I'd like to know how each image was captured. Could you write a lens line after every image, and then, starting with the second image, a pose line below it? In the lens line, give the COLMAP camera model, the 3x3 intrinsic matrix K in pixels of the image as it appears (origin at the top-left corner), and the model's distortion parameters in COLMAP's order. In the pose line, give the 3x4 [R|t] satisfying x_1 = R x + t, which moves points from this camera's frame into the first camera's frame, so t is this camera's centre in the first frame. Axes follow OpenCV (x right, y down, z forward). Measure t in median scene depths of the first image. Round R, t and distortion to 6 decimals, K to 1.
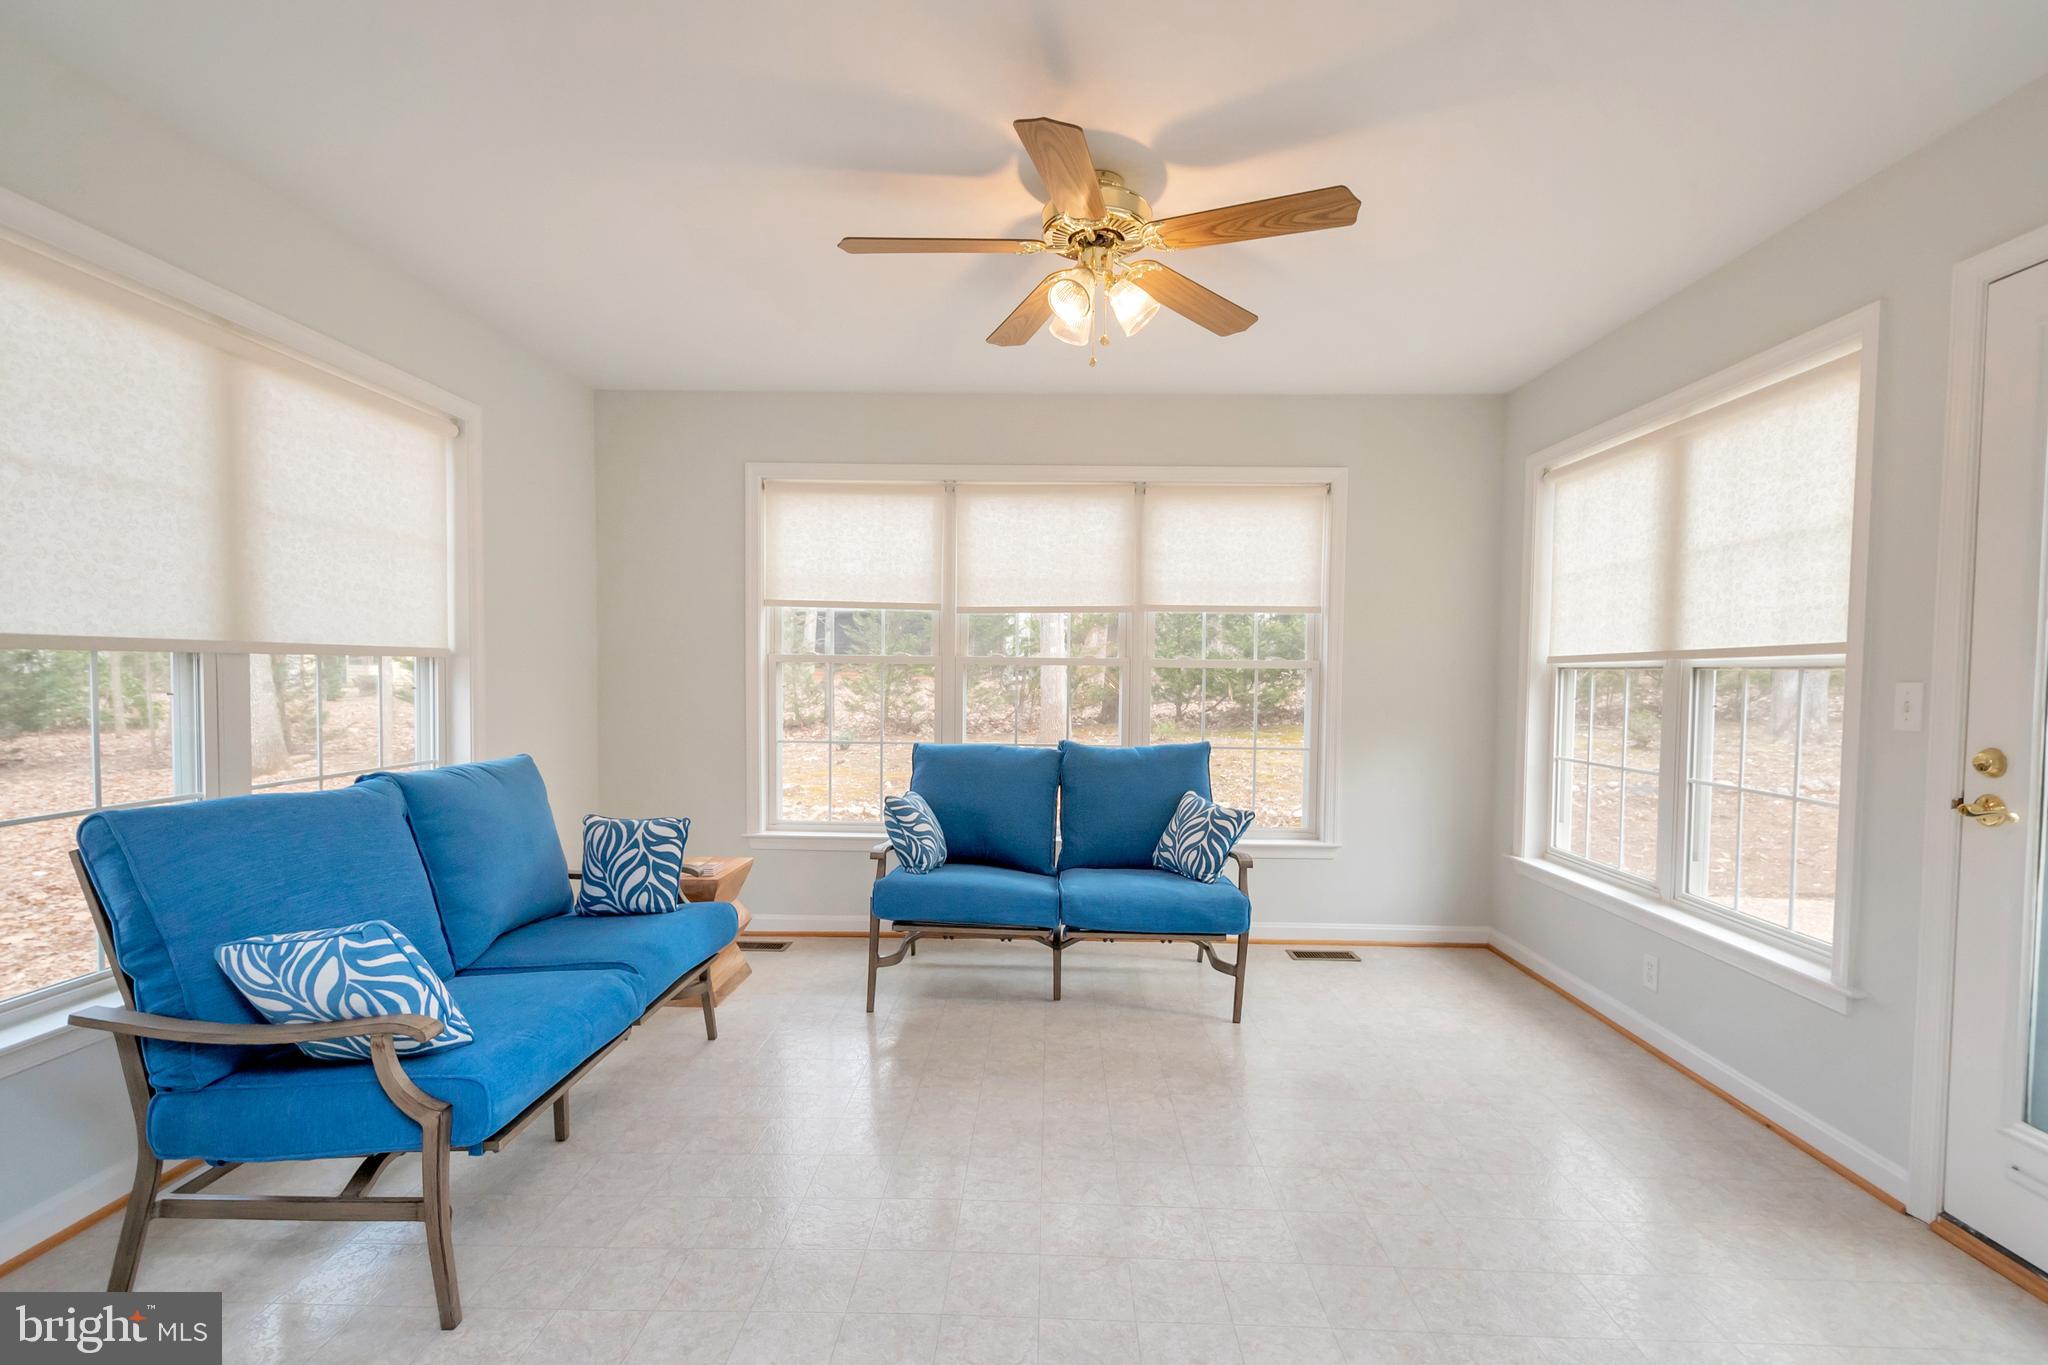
lens RADIAL K [[912.4, 0, 1029.4], [0, 912.4, 667.7], [0, 0, 1]] dist [0.002505, -0.000220]
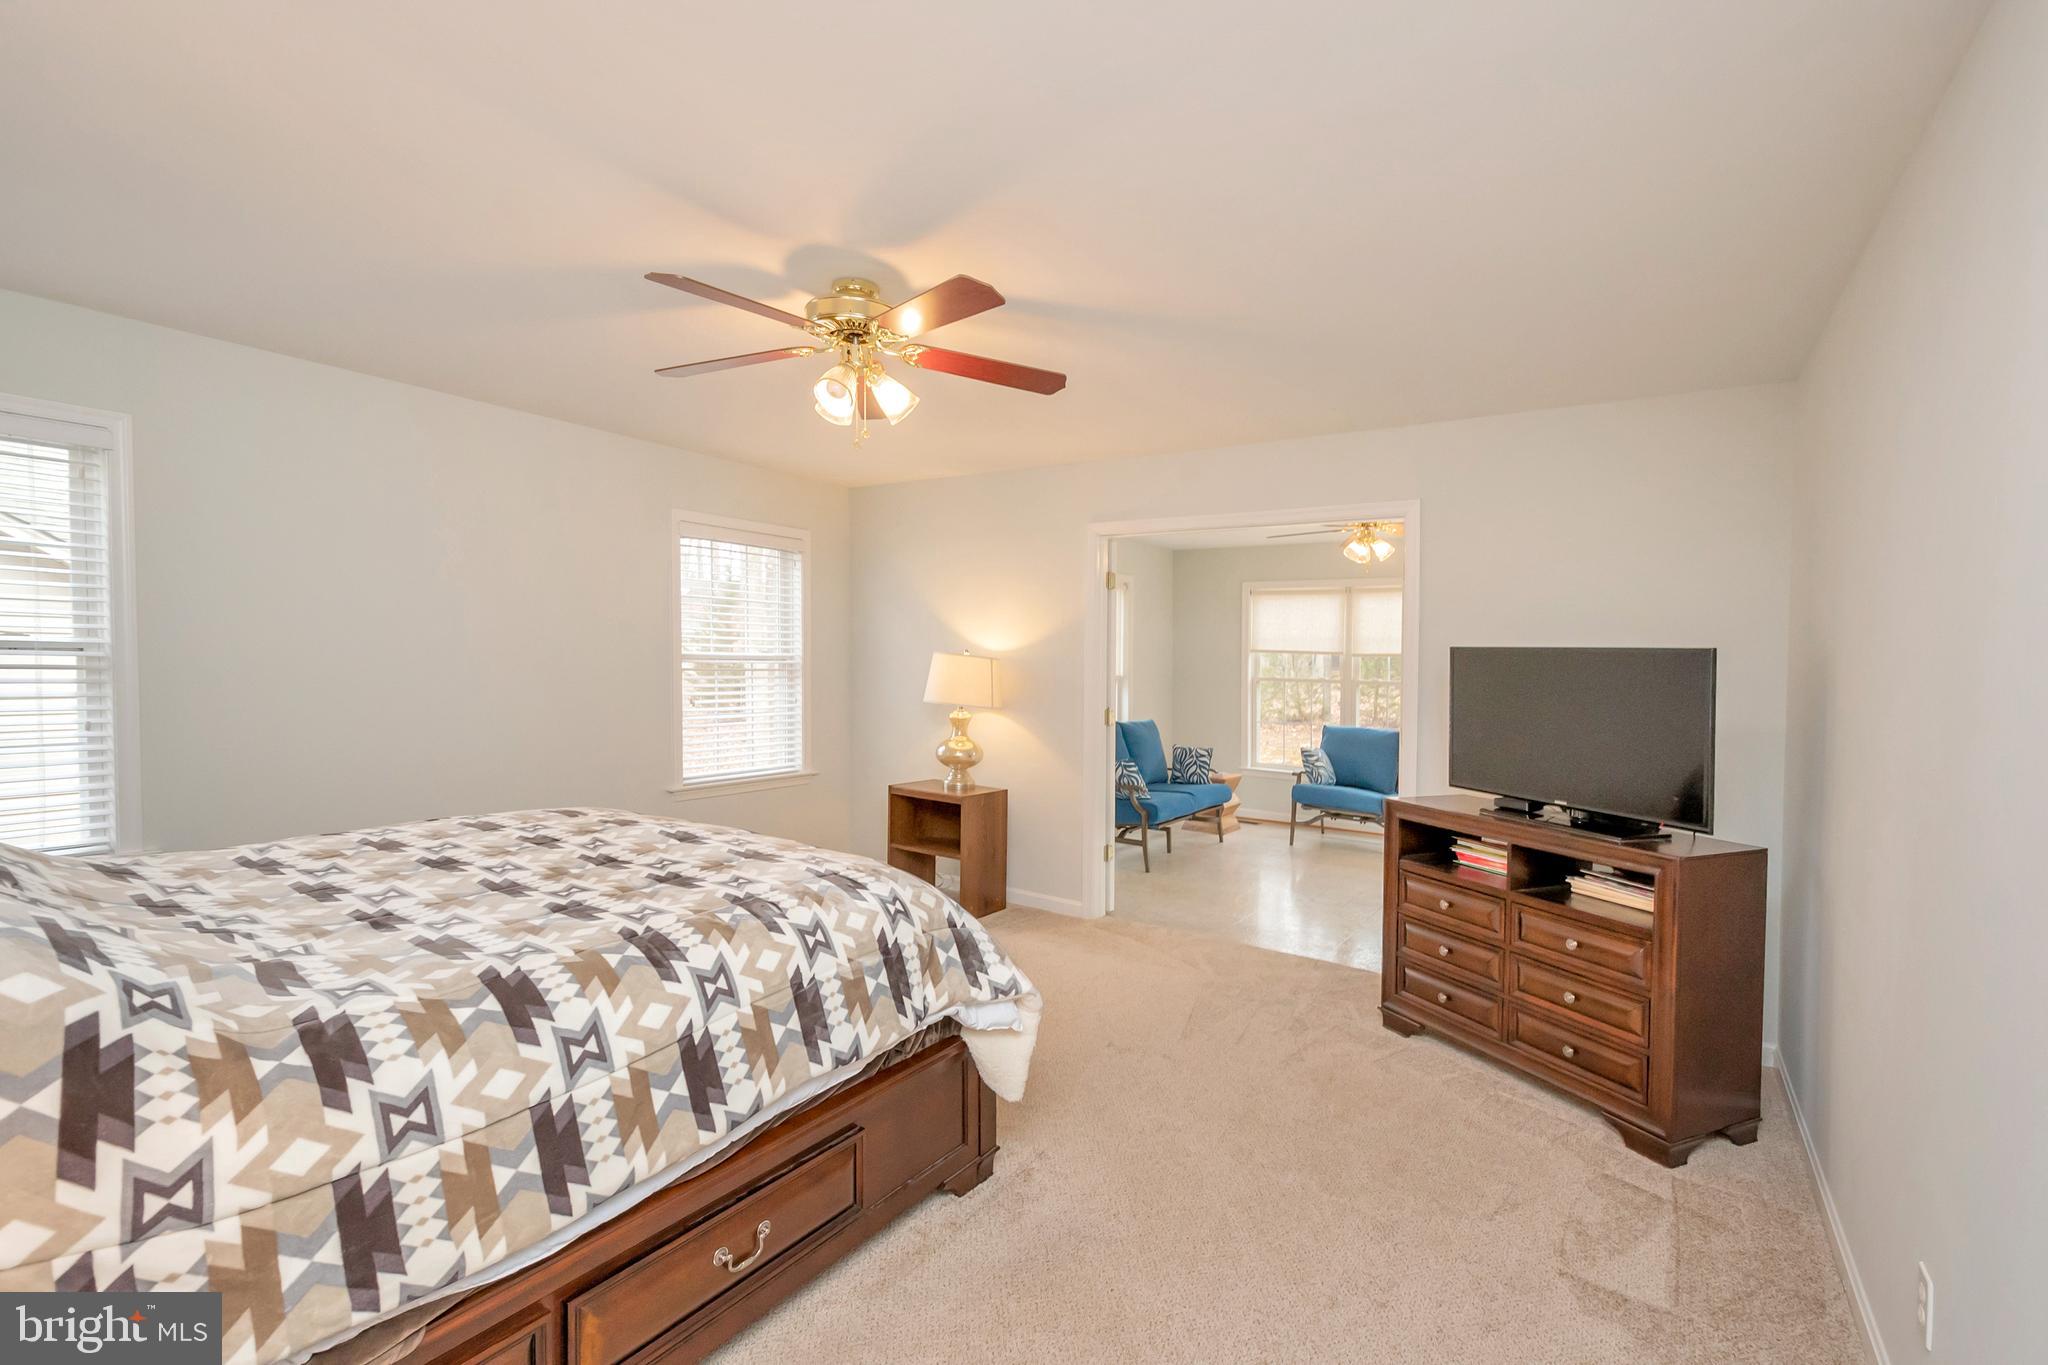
lens RADIAL K [[912.4, 0, 1029.4], [0, 912.4, 667.7], [0, 0, 1]] dist [0.002505, -0.000220]
pose [[0.845334, 0.012229, -0.534098, 0.457126], [-0.011043, 0.999924, 0.005416, -0.051566], [0.534124, 0.001320, 0.845405, -1.181645]]
